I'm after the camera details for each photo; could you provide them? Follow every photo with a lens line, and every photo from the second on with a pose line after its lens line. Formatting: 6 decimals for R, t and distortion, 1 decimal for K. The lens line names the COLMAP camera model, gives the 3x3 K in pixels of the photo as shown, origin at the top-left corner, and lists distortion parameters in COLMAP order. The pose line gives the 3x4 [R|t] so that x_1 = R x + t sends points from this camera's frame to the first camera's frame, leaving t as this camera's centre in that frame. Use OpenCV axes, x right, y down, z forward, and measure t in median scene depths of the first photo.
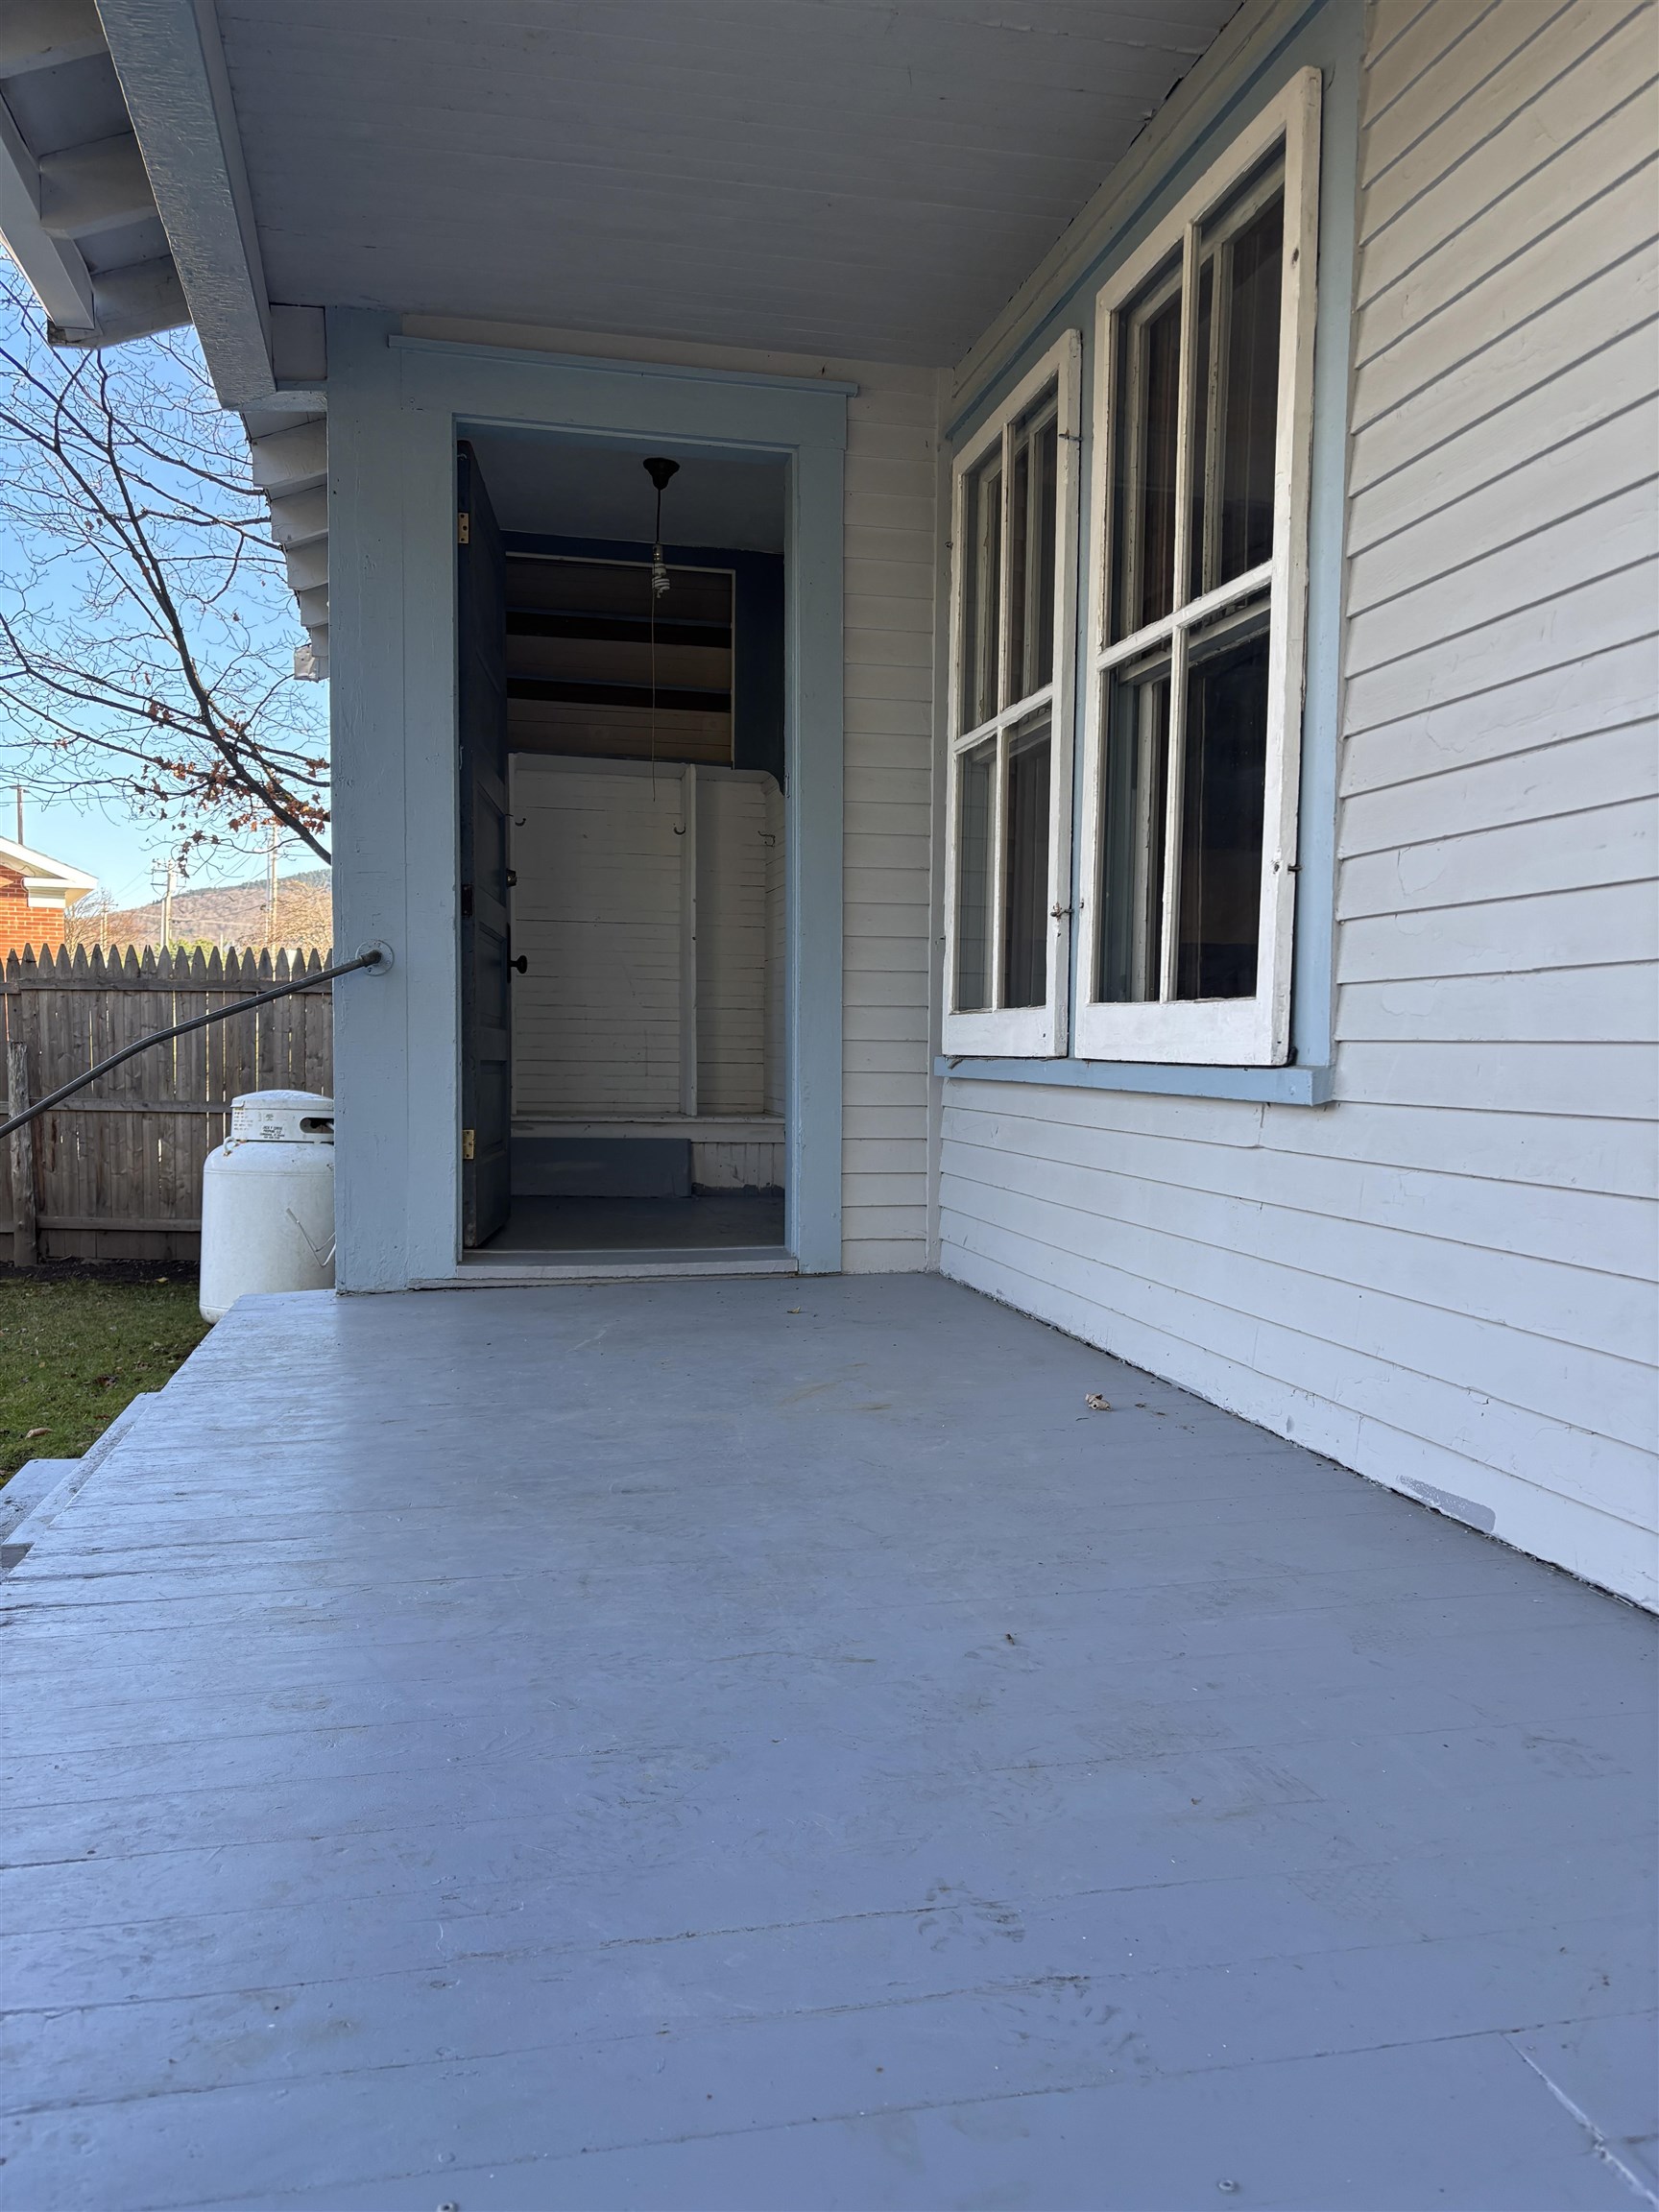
lens RADIAL K [[1679.6, 0, 829.4], [0, 1679.6, 1112.2], [0, 0, 1]] dist [0.042872, -0.000676]
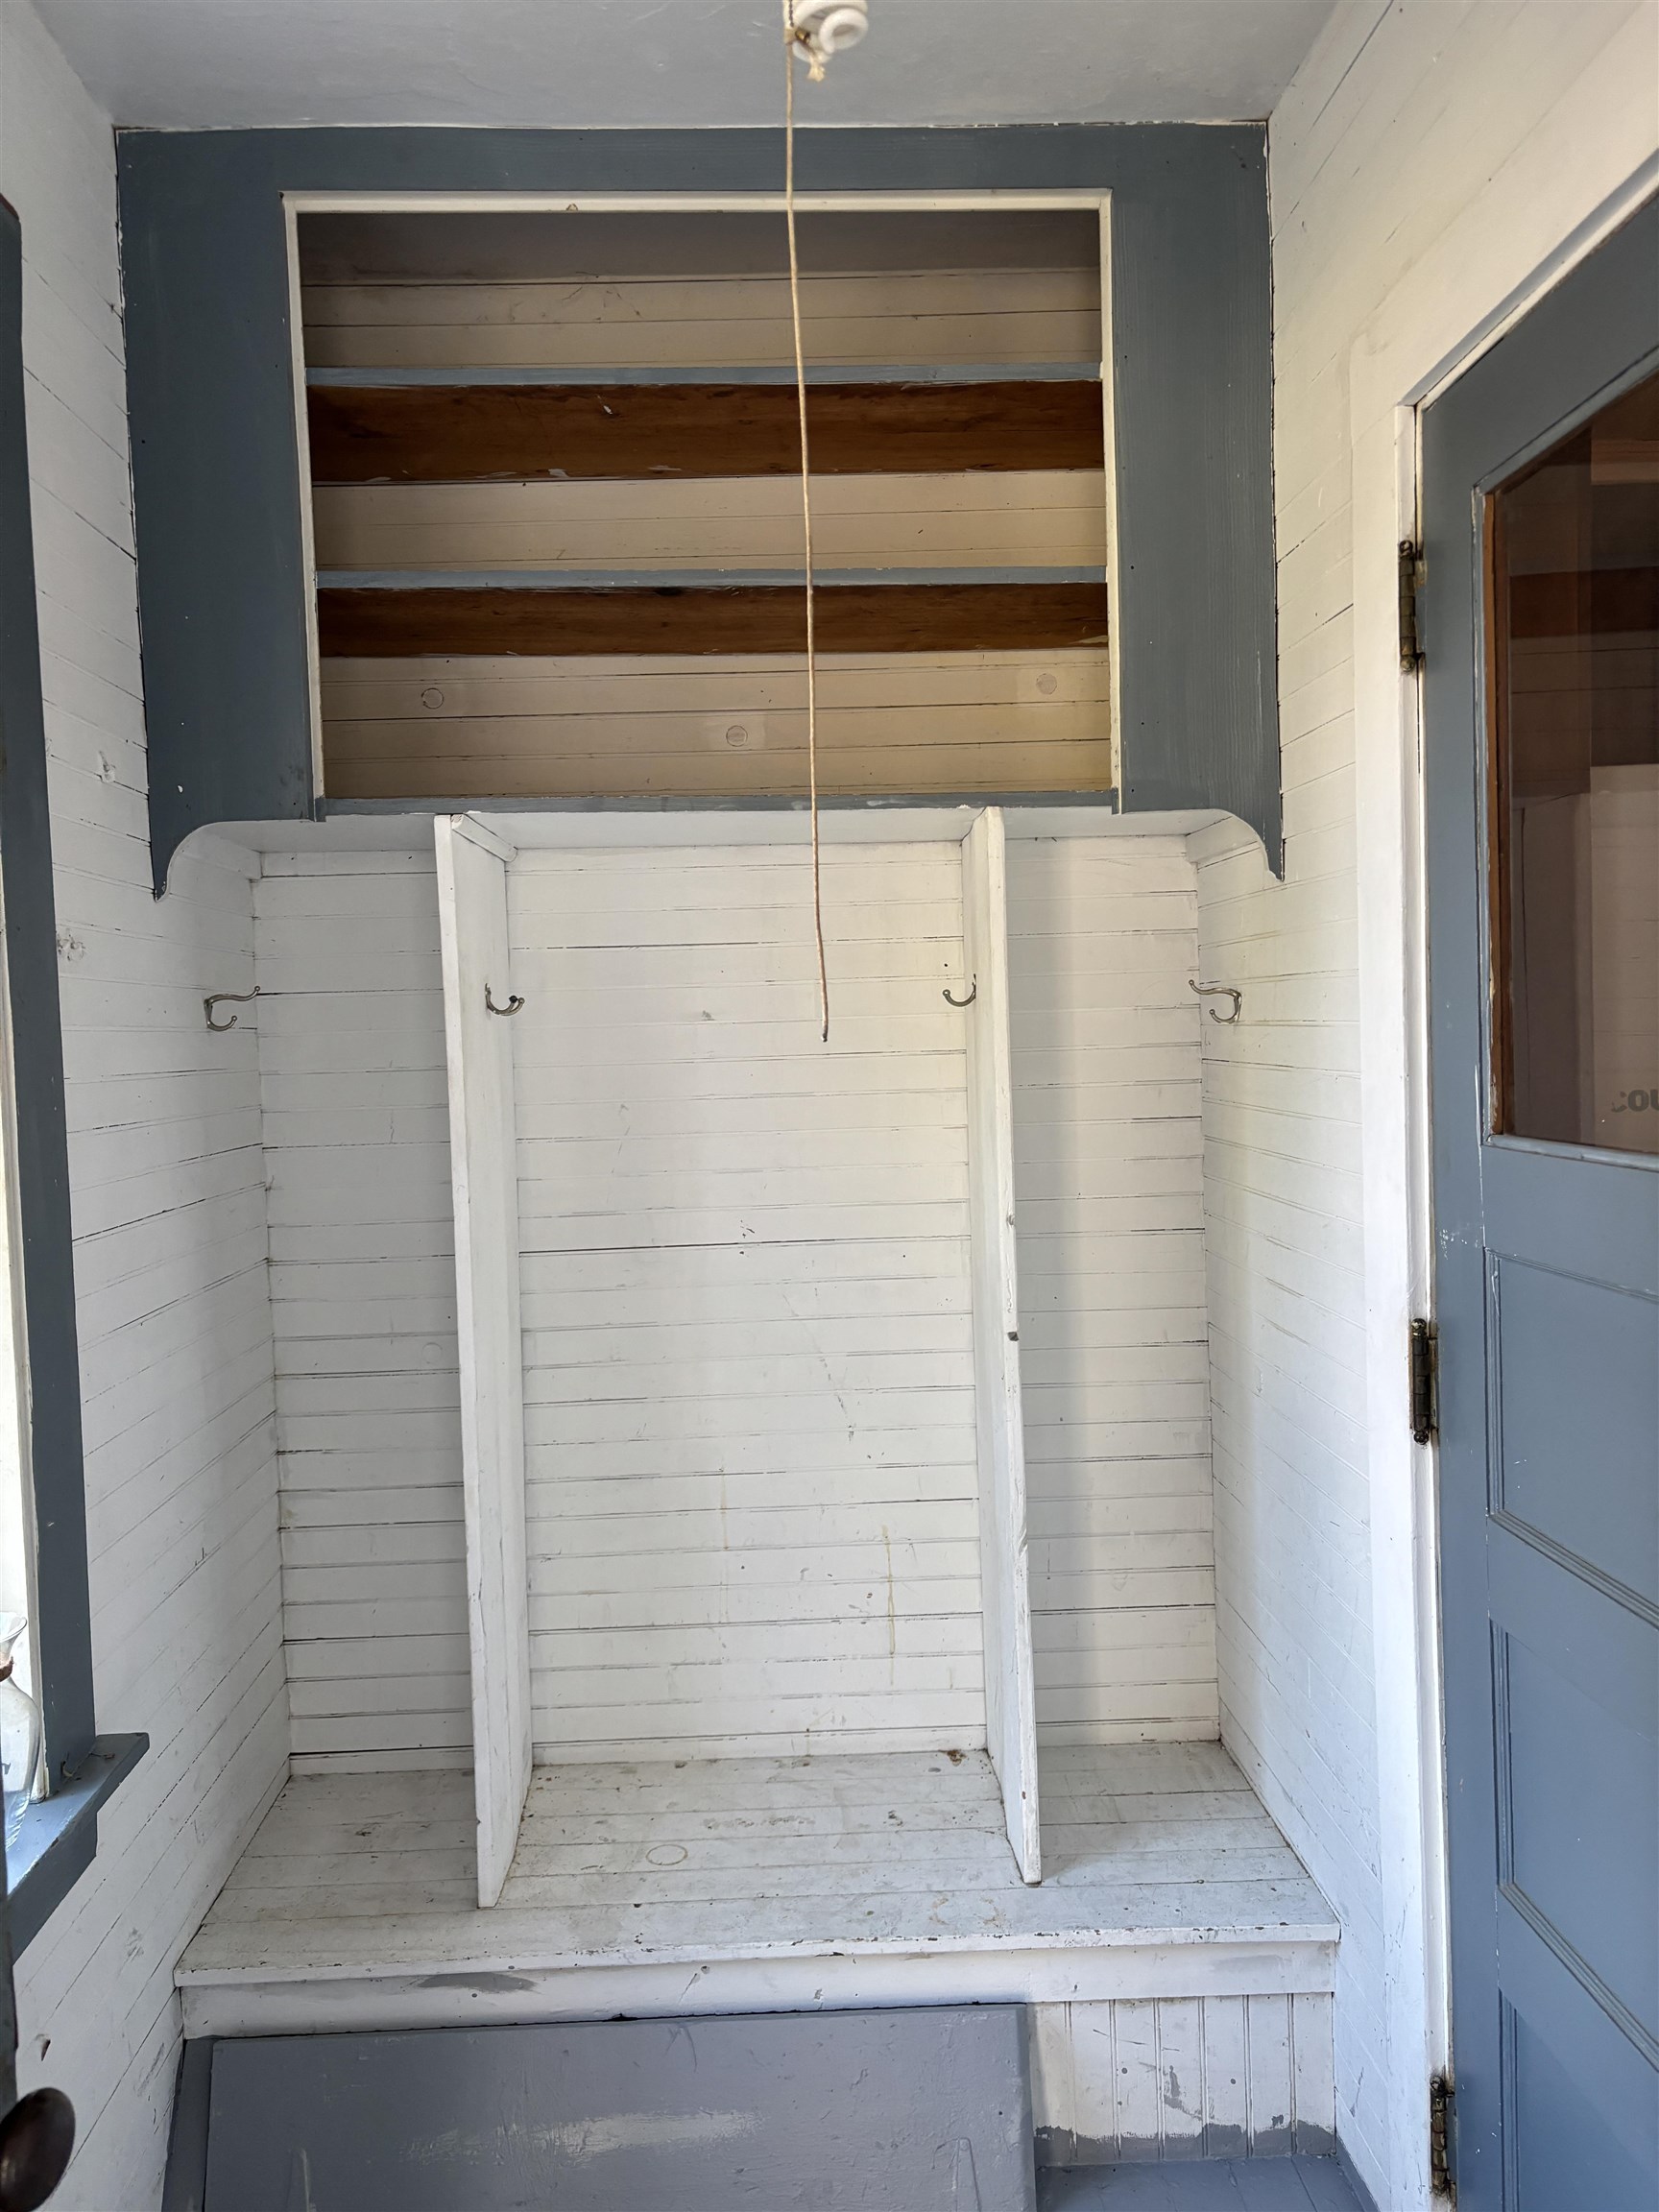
lens RADIAL K [[1679.6, 0, 819.7], [0, 1679.6, 1102.7], [0, 0, 1]] dist [0.042872, -0.000676]
pose [[0.982620, -0.031482, -0.182939, -0.055869], [0.030290, 0.999498, -0.009306, -0.145984], [0.183140, 0.003603, 0.983080, 0.666466]]
